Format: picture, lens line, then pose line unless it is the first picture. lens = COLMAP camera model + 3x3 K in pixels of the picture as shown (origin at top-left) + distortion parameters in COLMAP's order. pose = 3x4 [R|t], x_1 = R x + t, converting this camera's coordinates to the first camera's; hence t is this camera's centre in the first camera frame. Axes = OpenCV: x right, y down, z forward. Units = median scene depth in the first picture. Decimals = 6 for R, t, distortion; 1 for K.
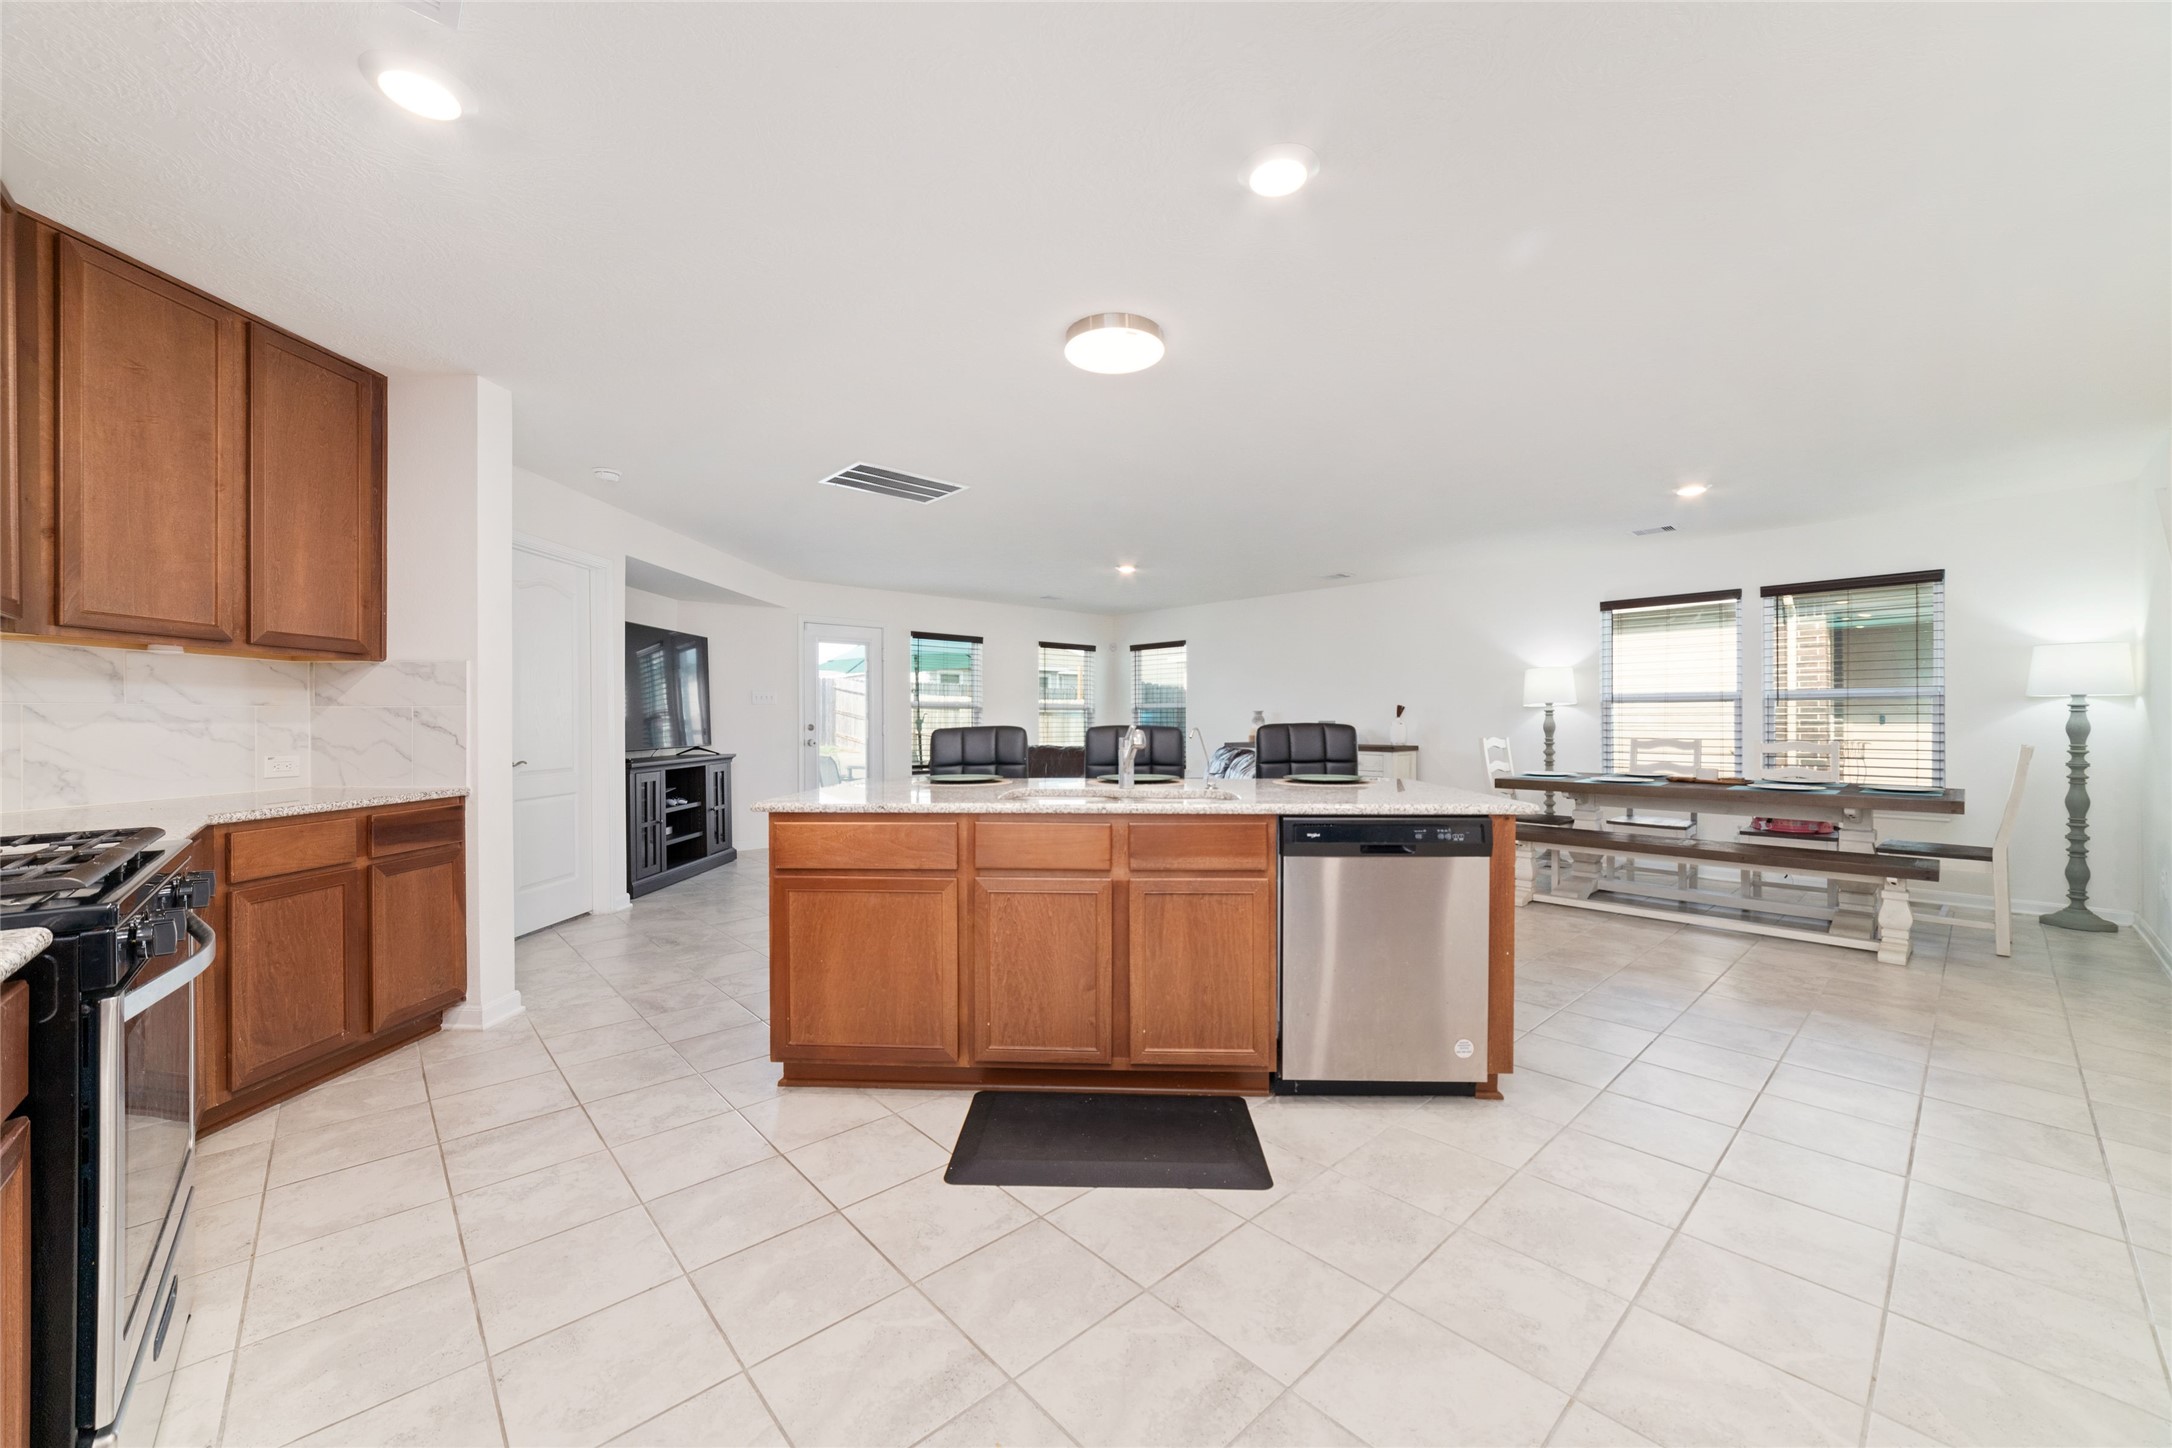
lens RADIAL K [[827.5, 0, 1084.9], [0, 827.5, 722.8], [0, 0, 1]] dist [-0.020435, 0.007157]
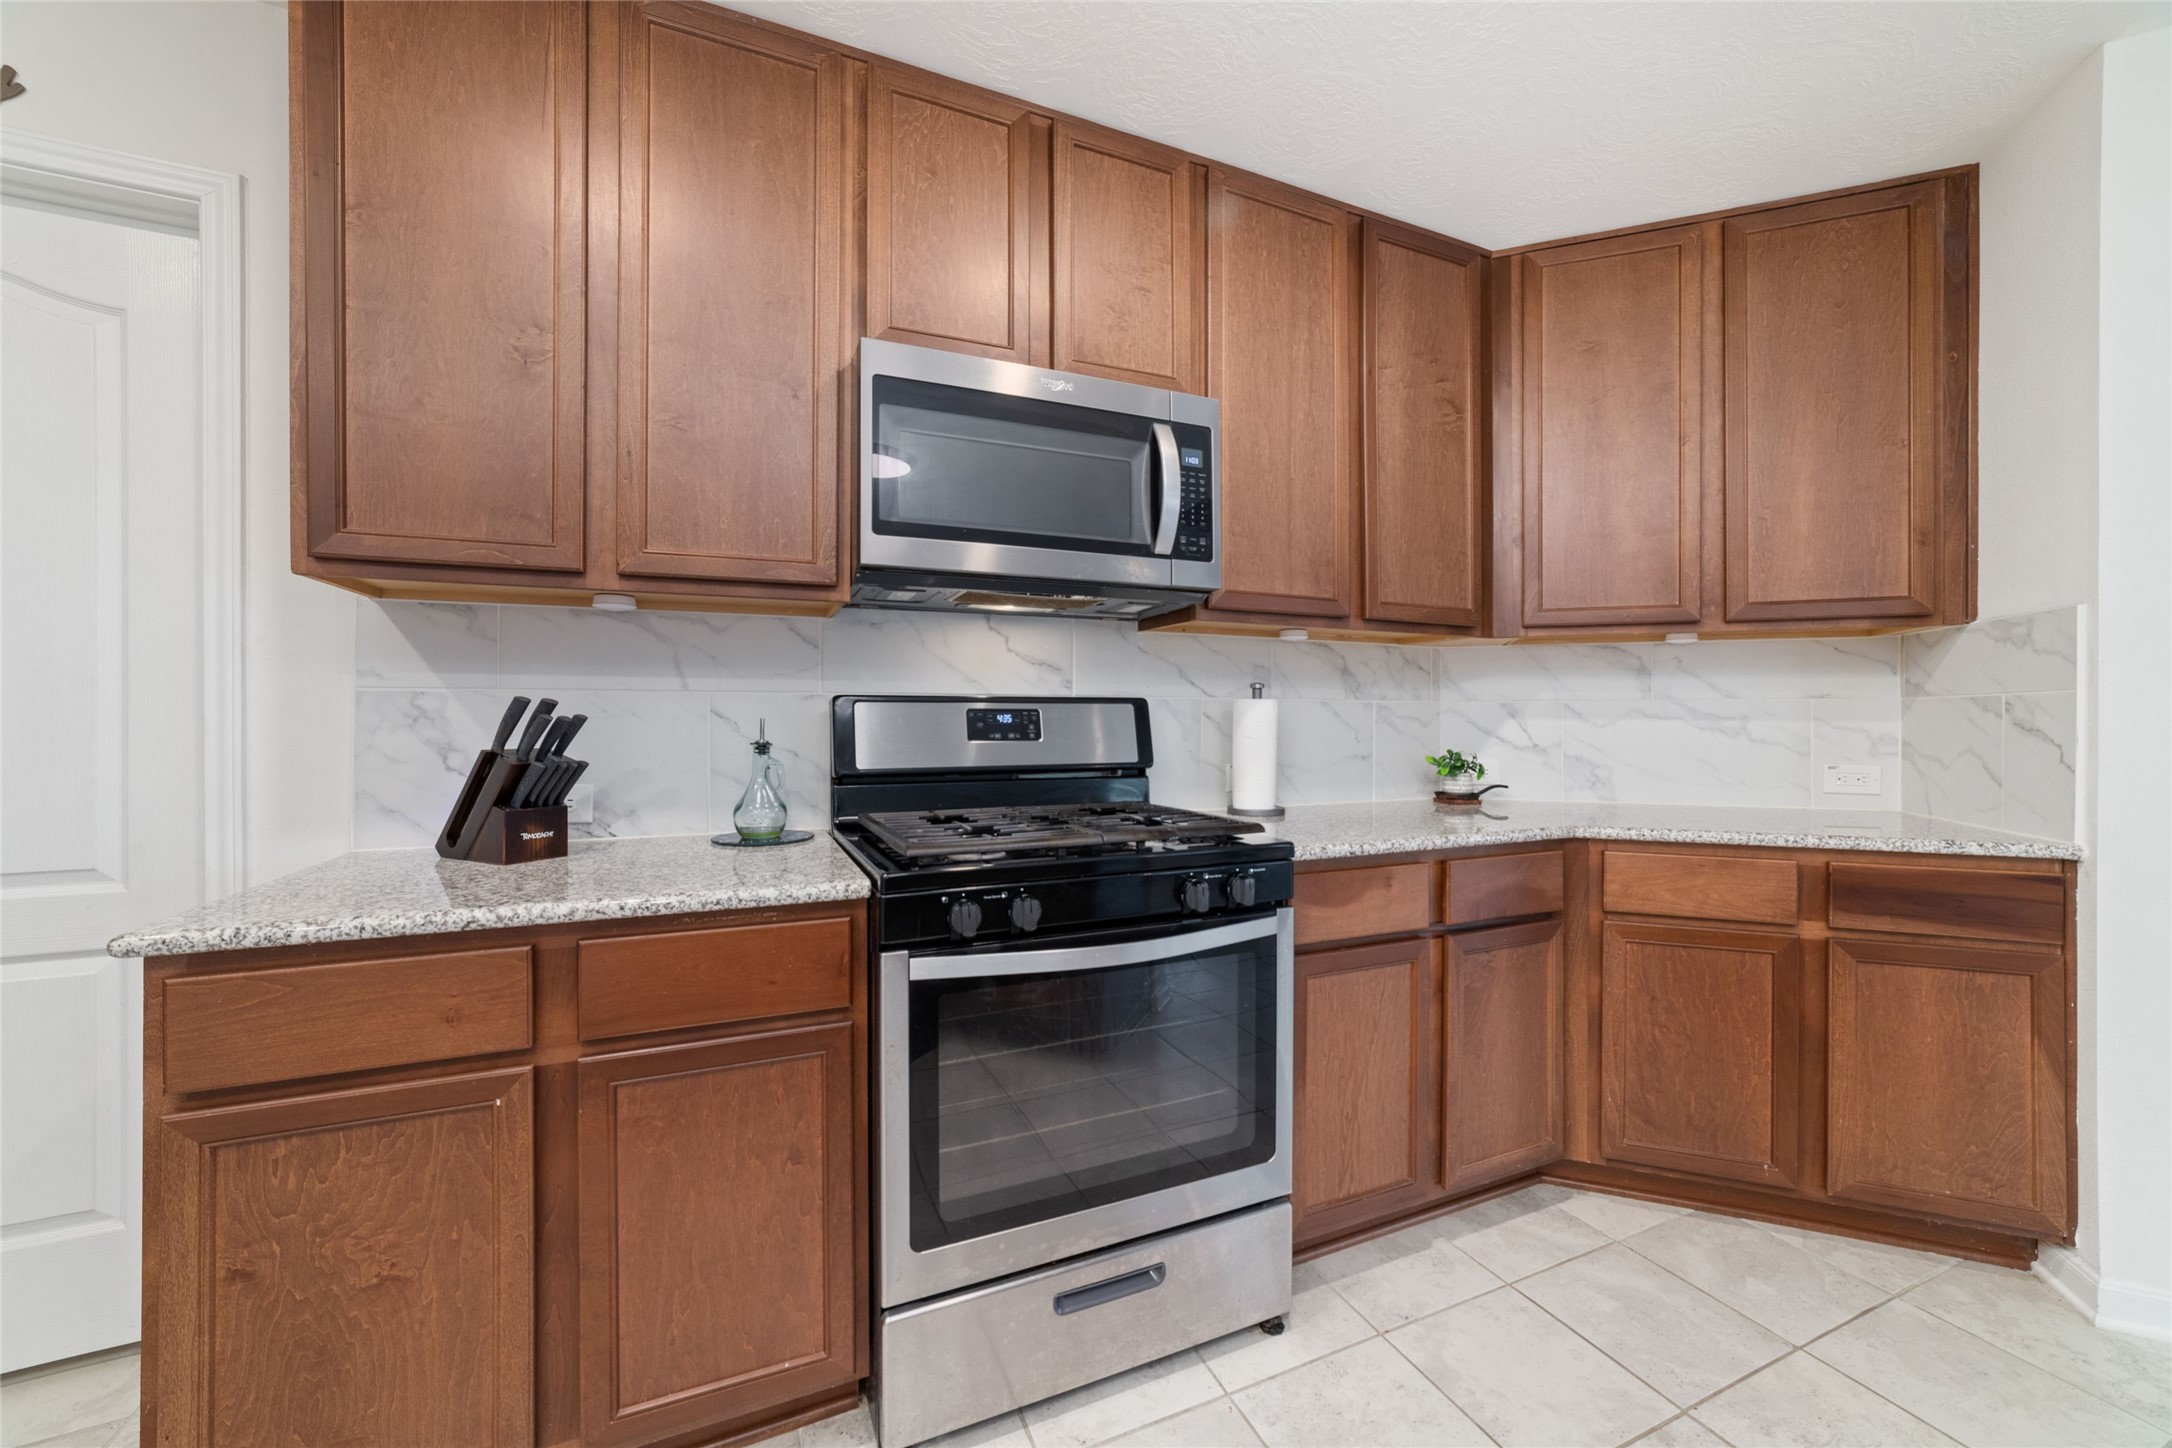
lens RADIAL K [[827.5, 0, 1081.9], [0, 827.5, 715.9], [0, 0, 1]] dist [-0.020435, 0.007157]
pose [[-0.322678, 0.001493, -0.946508, -0.049459], [-0.003319, 0.999991, 0.002709, -0.003932], [0.946503, 0.004016, -0.322670, 0.557352]]
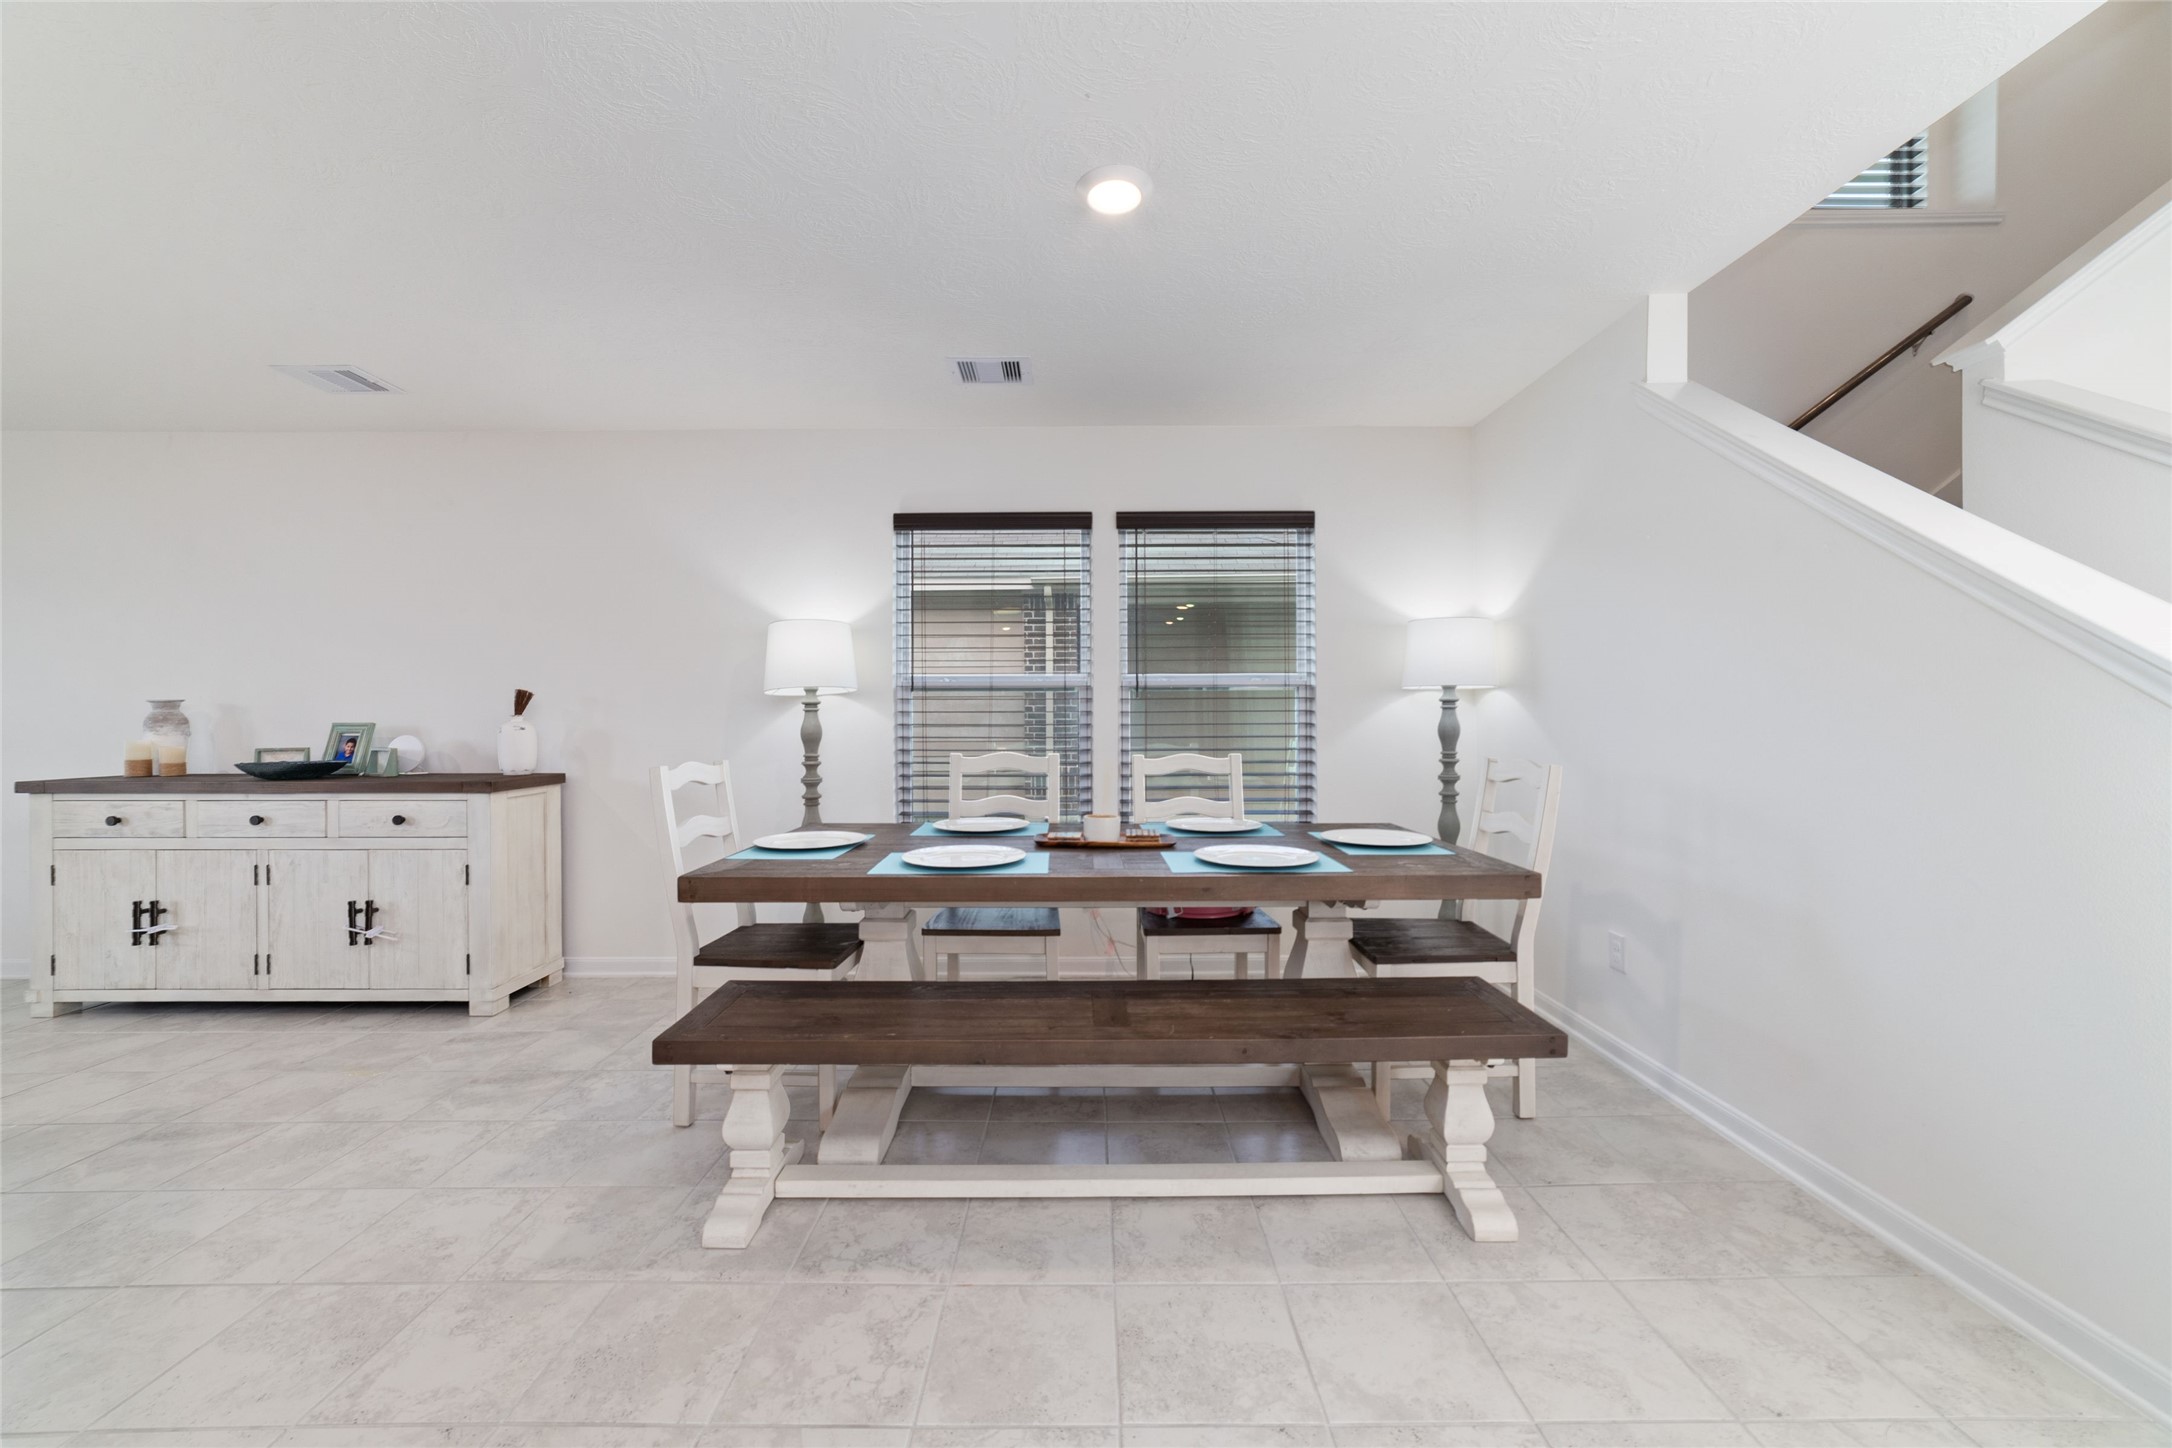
lens RADIAL K [[827.5, 0, 1097.2], [0, 827.5, 720.3], [0, 0, 1]] dist [-0.020435, 0.007157]
pose [[0.665964, -0.002698, 0.745979, 0.607822], [0.003922, 0.999992, 0.000115, -0.006072], [-0.745974, 0.002849, 0.665969, 1.065564]]
